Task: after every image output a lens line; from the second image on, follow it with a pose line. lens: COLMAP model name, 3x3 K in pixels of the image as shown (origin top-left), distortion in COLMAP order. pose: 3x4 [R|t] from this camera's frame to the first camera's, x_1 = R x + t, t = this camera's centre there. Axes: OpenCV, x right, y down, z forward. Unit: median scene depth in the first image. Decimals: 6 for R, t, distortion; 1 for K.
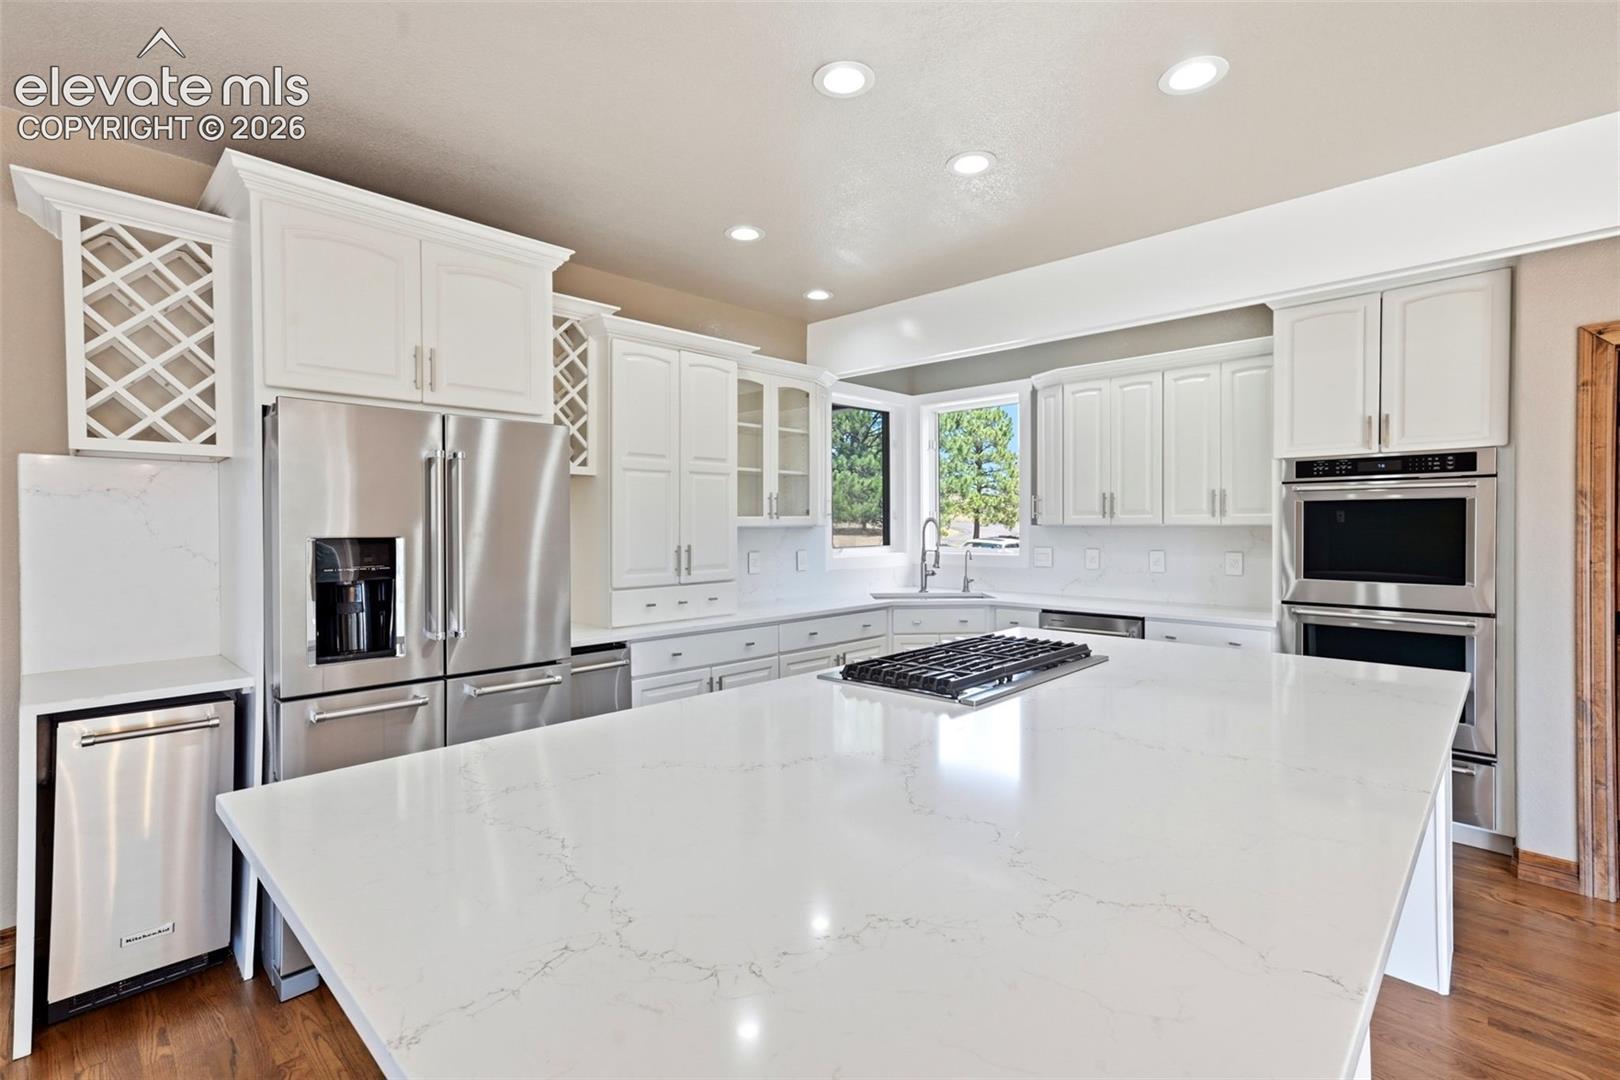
lens RADIAL K [[740.1, 0, 806.0], [0, 740.1, 532.9], [0, 0, 1]] dist [0.005047, 0.001811]
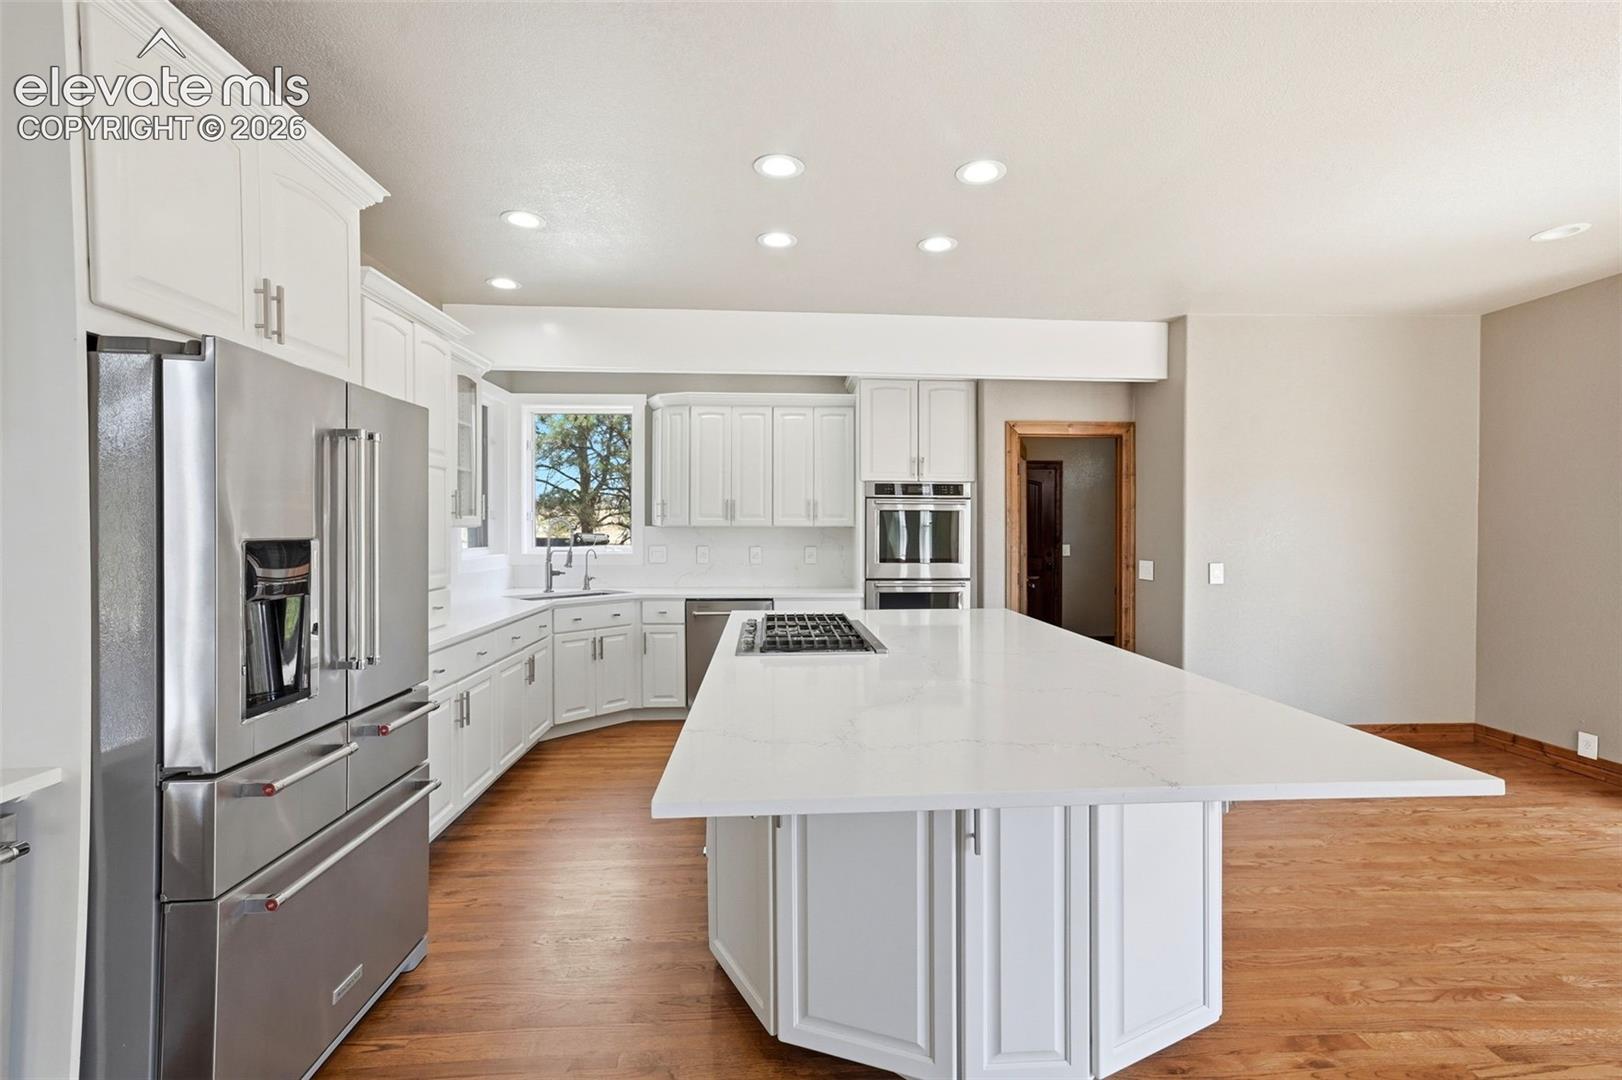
lens RADIAL K [[741.0, 0, 813.7], [0, 741.0, 532.1], [0, 0, 1]] dist [0.005047, 0.001811]
pose [[0.676319, -0.002625, 0.736604, -0.485431], [0.004013, 0.999992, -0.000120, 0.000070], [-0.736598, 0.003037, 0.676324, 0.074097]]
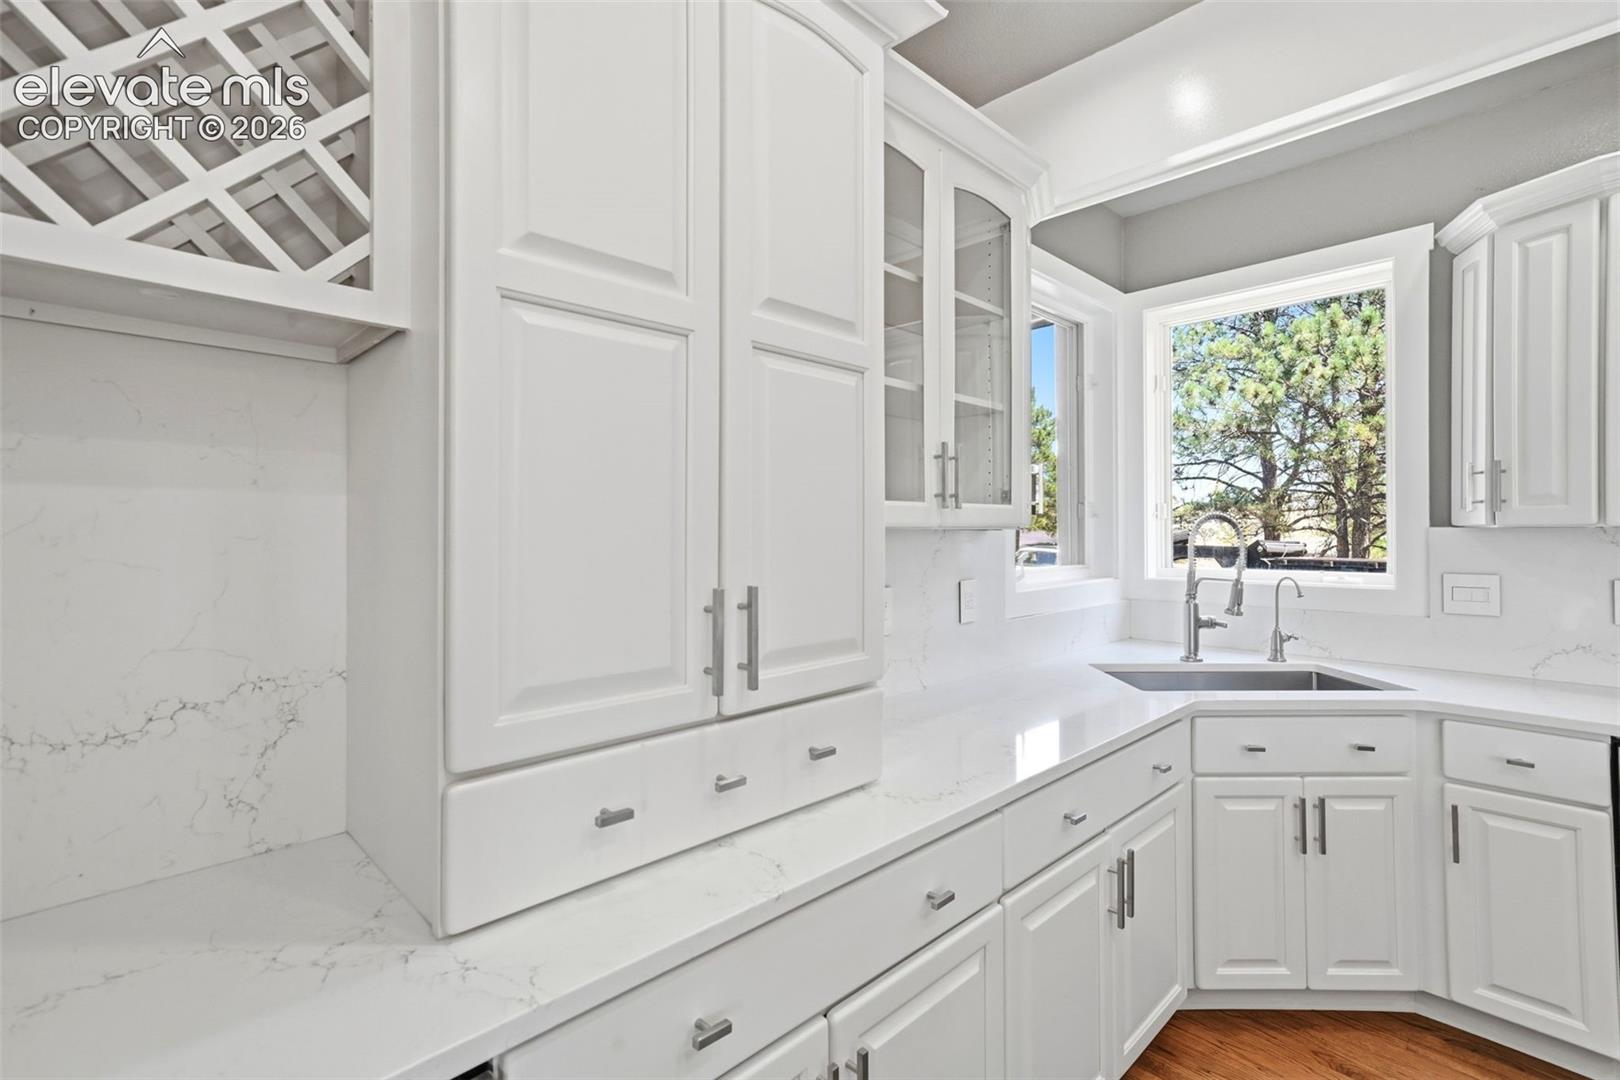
lens RADIAL K [[740.1, 0, 802.7], [0, 740.1, 529.2], [0, 0, 1]] dist [0.005047, 0.001811]
pose [[0.999485, 0.000629, -0.032068, -0.126817], [-0.001065, 0.999907, -0.013566, -0.002720], [0.032056, 0.013593, 0.999394, 0.695667]]
